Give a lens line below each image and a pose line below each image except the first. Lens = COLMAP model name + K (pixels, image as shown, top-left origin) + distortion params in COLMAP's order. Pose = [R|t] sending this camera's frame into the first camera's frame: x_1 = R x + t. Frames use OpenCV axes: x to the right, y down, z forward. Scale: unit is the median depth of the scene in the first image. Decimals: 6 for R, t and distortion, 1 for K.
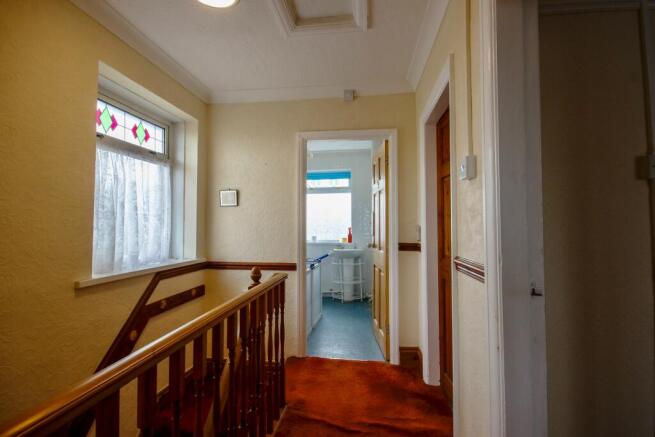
lens RADIAL K [[310.2, 0, 327.5], [0, 310.2, 218.5], [0, 0, 1]] dist [-0.001523, -0.000068]
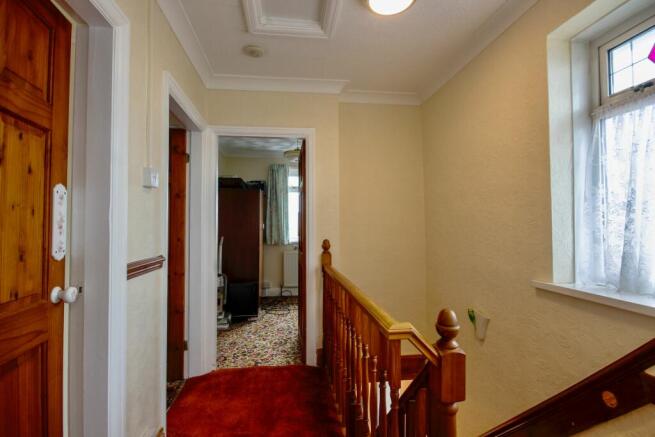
lens RADIAL K [[310.2, 0, 327.5], [0, 310.2, 218.5], [0, 0, 1]] dist [-0.001523, -0.000068]
pose [[-0.964989, -0.017091, -0.261734, 0.097013], [-0.002690, 0.998467, -0.055280, 0.053128], [0.262278, -0.052640, -0.963556, 1.599817]]
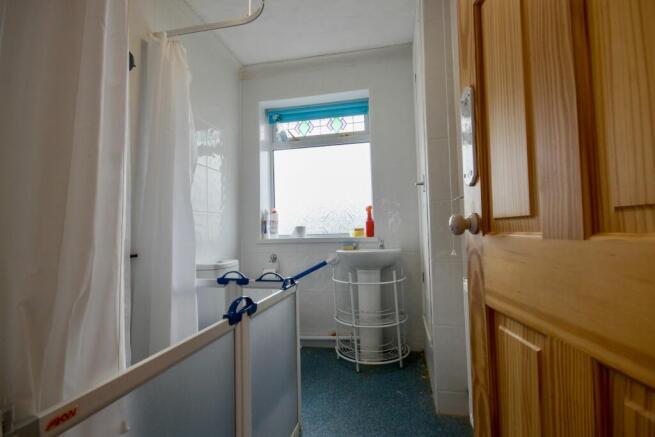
lens RADIAL K [[310.2, 0, 327.5], [0, 310.2, 218.5], [0, 0, 1]] dist [-0.001523, -0.000068]
pose [[0.998709, -0.020372, -0.046526, 0.028290], [0.019591, 0.999660, -0.017195, 0.056452], [0.046861, 0.016262, 0.998769, 0.510438]]
